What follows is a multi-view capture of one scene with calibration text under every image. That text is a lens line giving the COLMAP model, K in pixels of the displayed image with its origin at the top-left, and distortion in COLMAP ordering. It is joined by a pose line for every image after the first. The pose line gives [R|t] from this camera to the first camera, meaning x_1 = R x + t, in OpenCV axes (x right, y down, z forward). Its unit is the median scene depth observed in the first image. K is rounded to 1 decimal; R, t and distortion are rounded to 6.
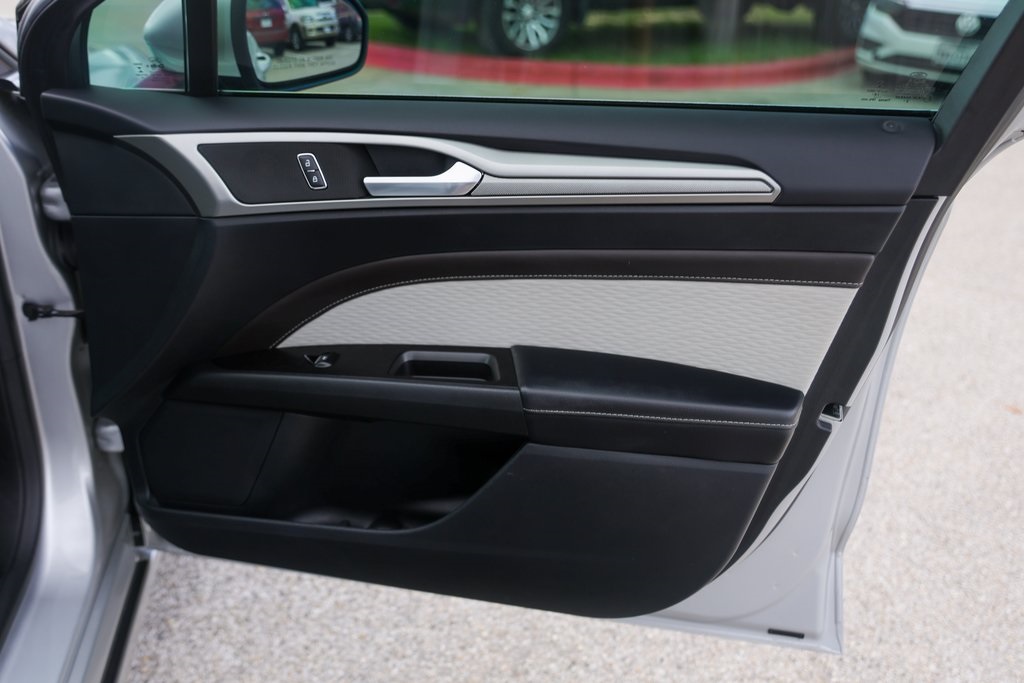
lens RADIAL K [[930.5, 0, 515.3], [0, 930.5, 346.7], [0, 0, 1]] dist [-0.046707, 0.000000]
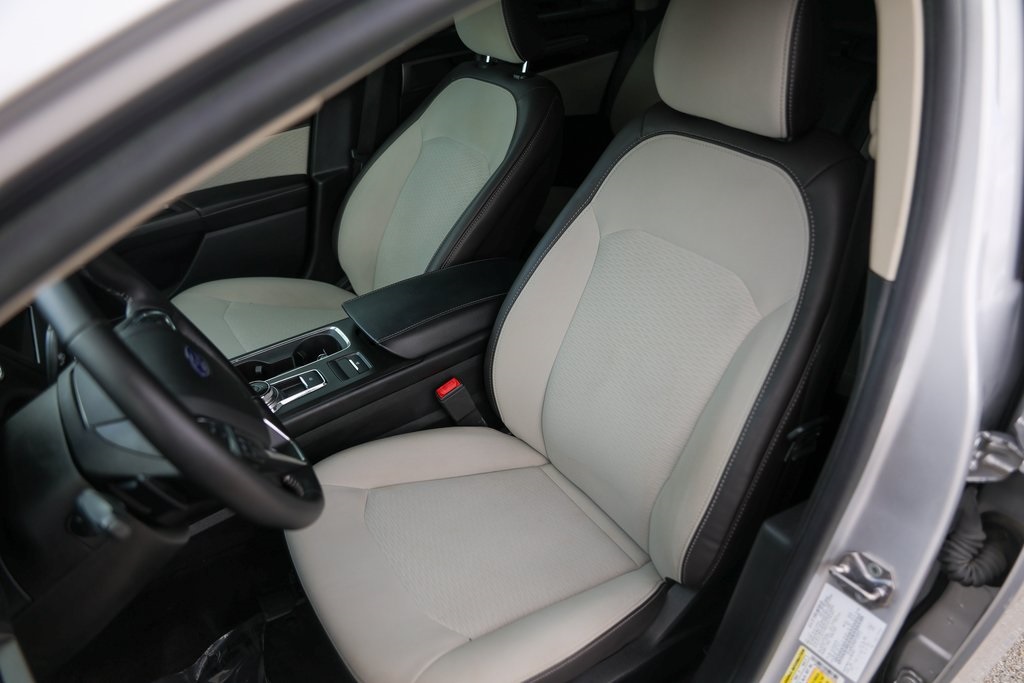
lens RADIAL K [[669.2, 0, 507.4], [0, 669.2, 339.0], [0, 0, 1]] dist [-0.034863, 0.013260]
pose [[0.706240, -0.421748, 0.568641, -0.492656], [0.323168, 0.906680, 0.271096, 0.134823], [-0.629910, -0.007692, 0.776630, -0.700575]]
